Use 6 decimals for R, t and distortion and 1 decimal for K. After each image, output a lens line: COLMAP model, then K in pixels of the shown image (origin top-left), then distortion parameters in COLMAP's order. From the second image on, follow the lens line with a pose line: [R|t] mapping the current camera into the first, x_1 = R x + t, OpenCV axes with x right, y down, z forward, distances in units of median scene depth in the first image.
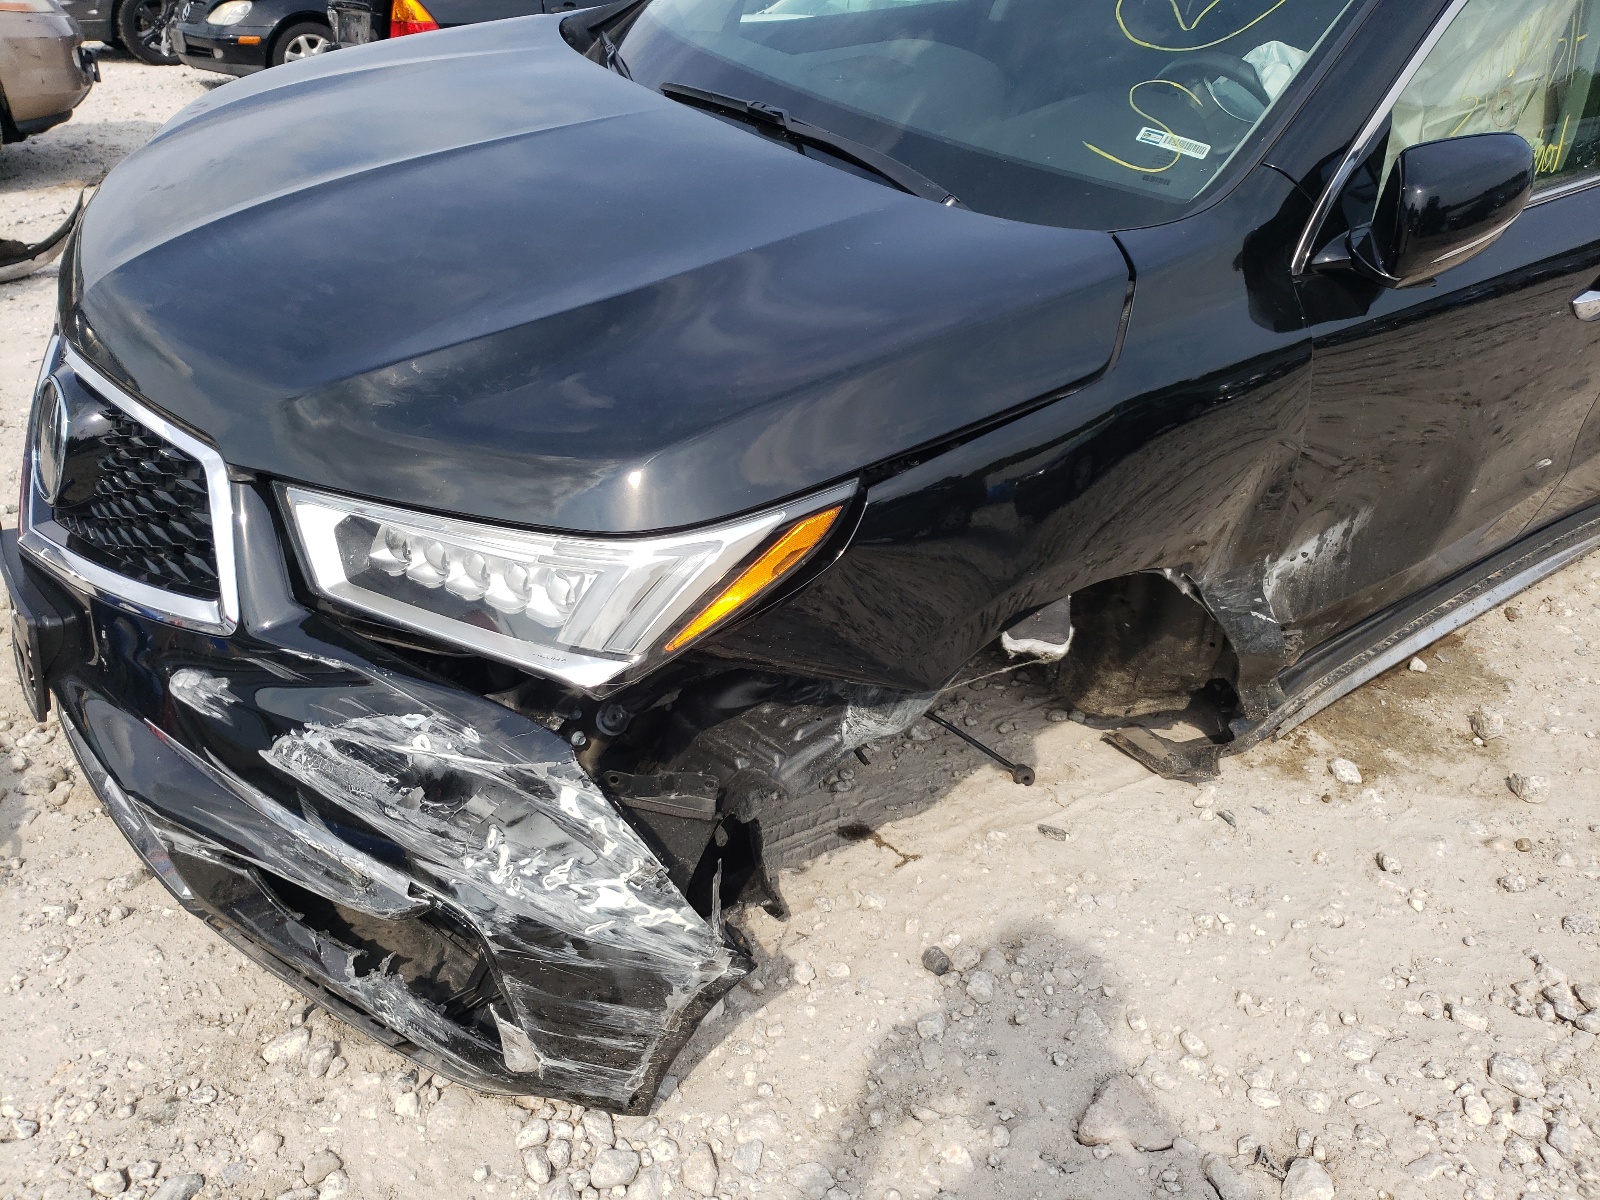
lens RADIAL K [[1196.3, 0, 800.2], [0, 1196.3, 578.5], [0, 0, 1]] dist [-0.007241, 0.046747]
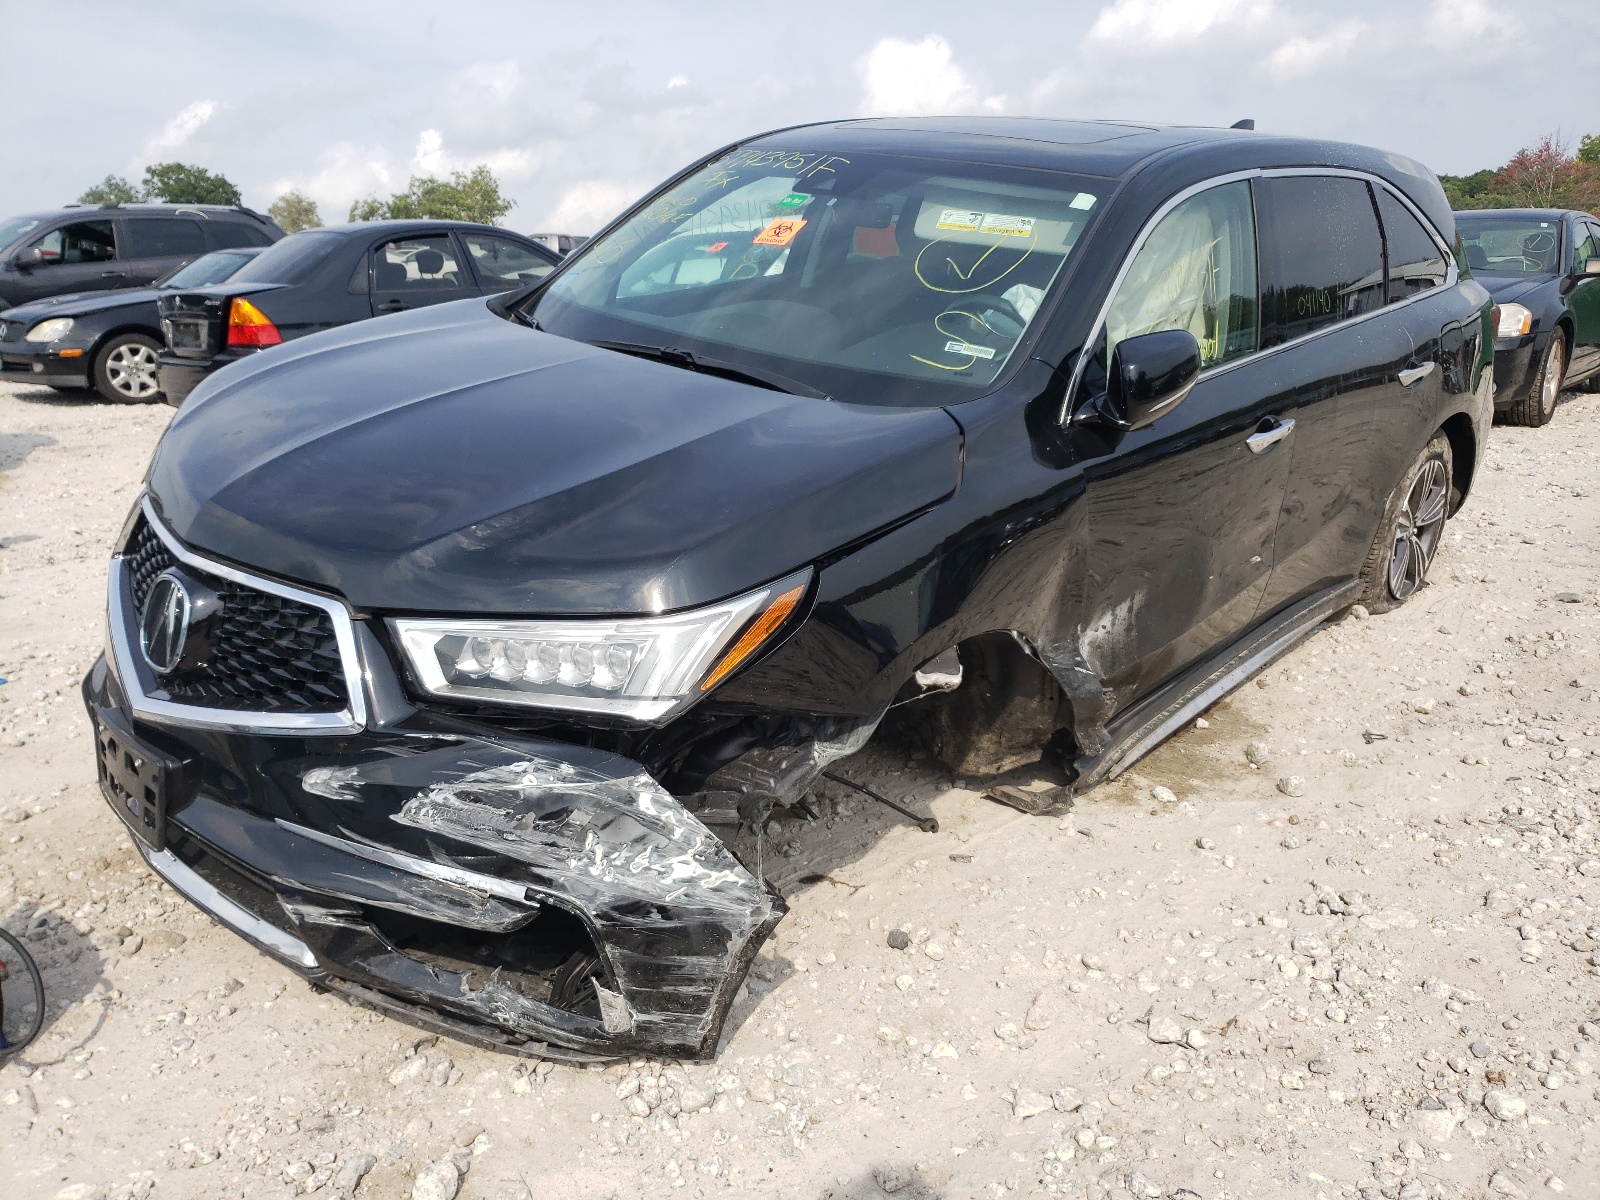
lens RADIAL K [[1223.3, 0, 800.0], [0, 1223.3, 600.0], [0, 0, 1]] dist [0.093064, -0.121789]
pose [[0.979496, -0.099650, 0.175092, -0.202472], [0.133023, 0.972610, -0.190615, 0.209942], [-0.151302, 0.209998, 0.965924, -0.391531]]
